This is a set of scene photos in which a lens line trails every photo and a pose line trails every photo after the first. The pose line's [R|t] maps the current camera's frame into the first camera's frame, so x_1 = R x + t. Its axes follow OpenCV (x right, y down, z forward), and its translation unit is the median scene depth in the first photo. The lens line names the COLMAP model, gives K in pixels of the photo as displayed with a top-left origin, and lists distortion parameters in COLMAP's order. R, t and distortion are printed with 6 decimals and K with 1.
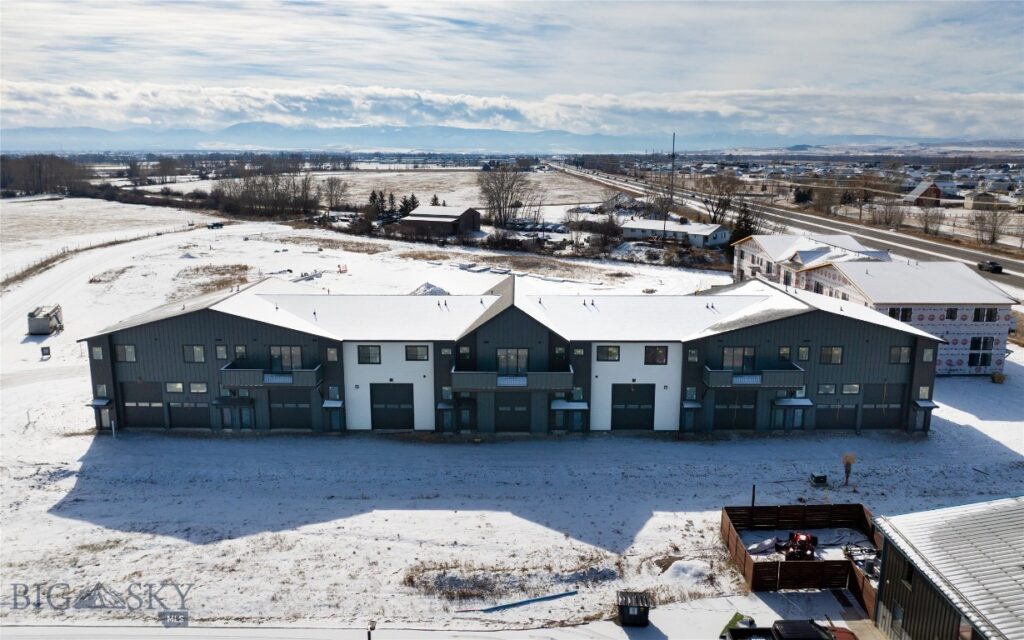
lens RADIAL K [[694.5, 0, 547.2], [0, 694.5, 299.3], [0, 0, 1]] dist [-0.026866, -0.000404]
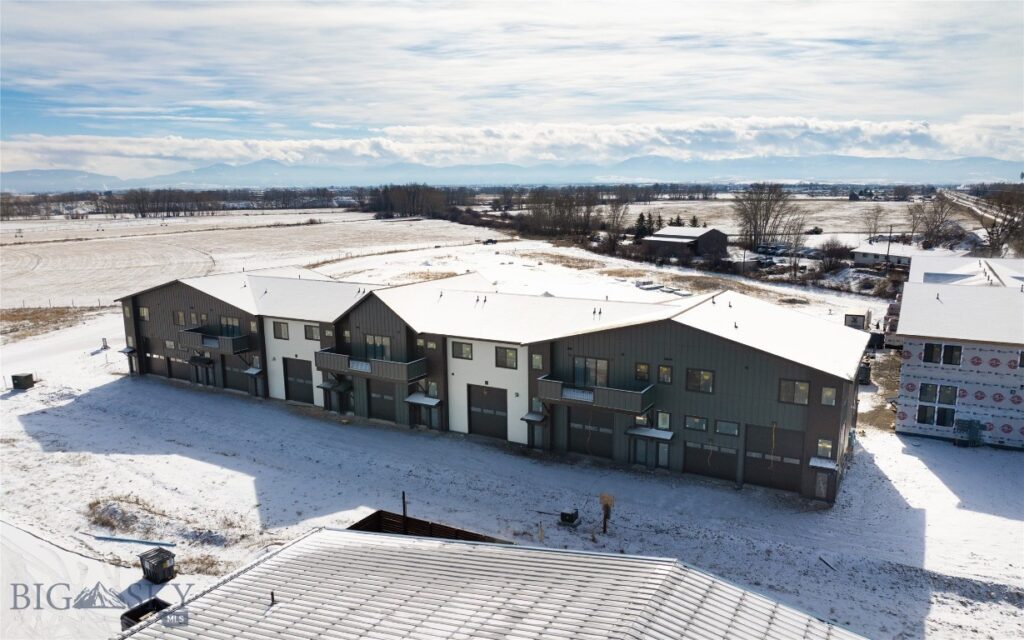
lens RADIAL K [[712.4, 0, 577.1], [0, 712.4, 317.3], [0, 0, 1]] dist [-0.031288, 0.000167]
pose [[0.881541, 0.071080, -0.466727, 0.649724], [-0.082081, 0.996620, -0.003252, 0.022249], [0.464918, 0.041176, 0.884396, 0.207215]]
